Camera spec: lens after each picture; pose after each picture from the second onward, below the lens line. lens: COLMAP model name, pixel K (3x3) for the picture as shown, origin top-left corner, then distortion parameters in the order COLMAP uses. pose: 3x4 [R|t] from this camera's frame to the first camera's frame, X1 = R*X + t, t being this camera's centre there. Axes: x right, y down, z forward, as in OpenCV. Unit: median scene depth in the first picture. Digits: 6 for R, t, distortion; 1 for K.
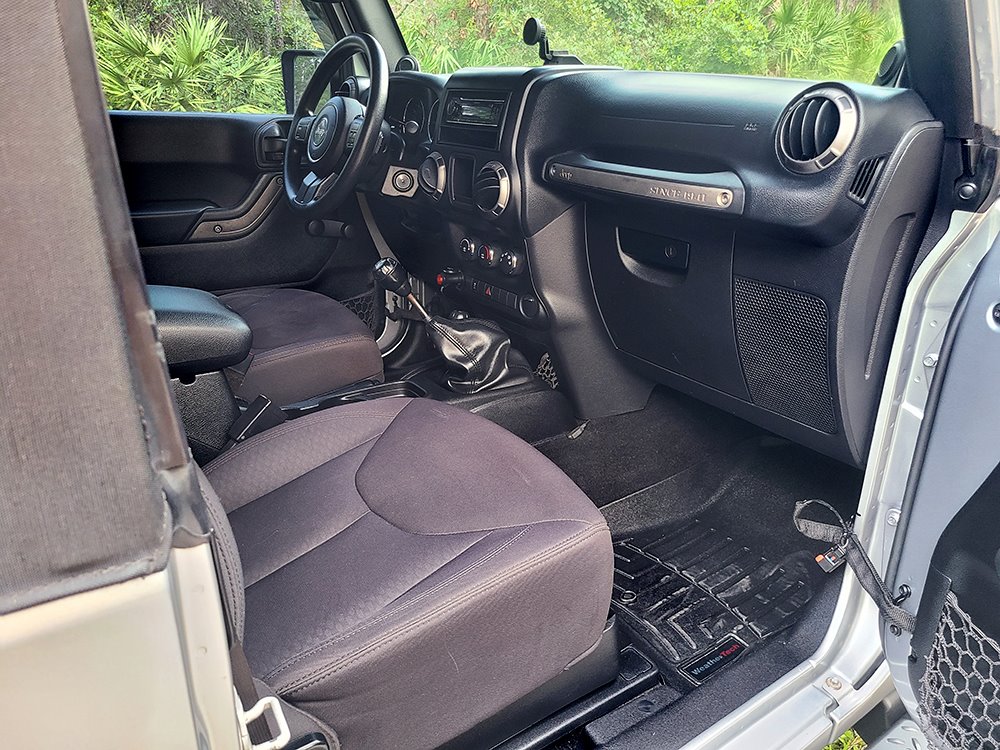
lens RADIAL K [[760.1, 0, 496.3], [0, 760.1, 371.2], [0, 0, 1]] dist [0.050200, -0.046594]
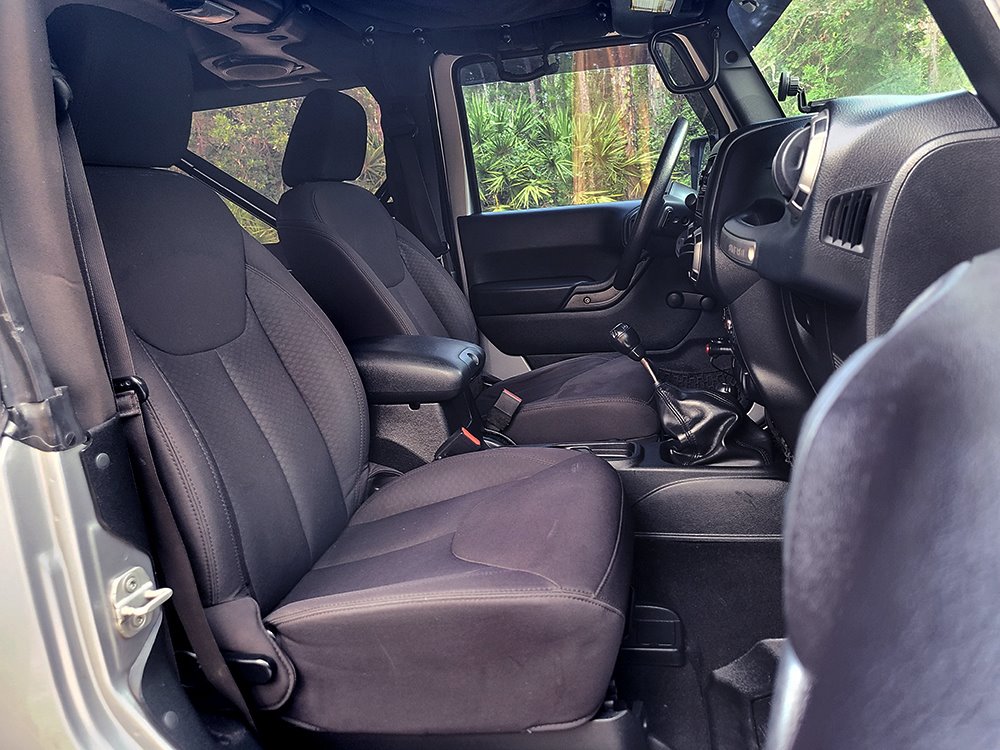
lens RADIAL K [[760.1, 0, 493.2], [0, 760.1, 376.9], [0, 0, 1]] dist [0.050200, -0.046594]
pose [[0.674517, 0.079232, -0.733995, 0.529606], [-0.152784, 0.987682, -0.033786, -0.013104], [0.722277, 0.134932, 0.678314, 0.169833]]
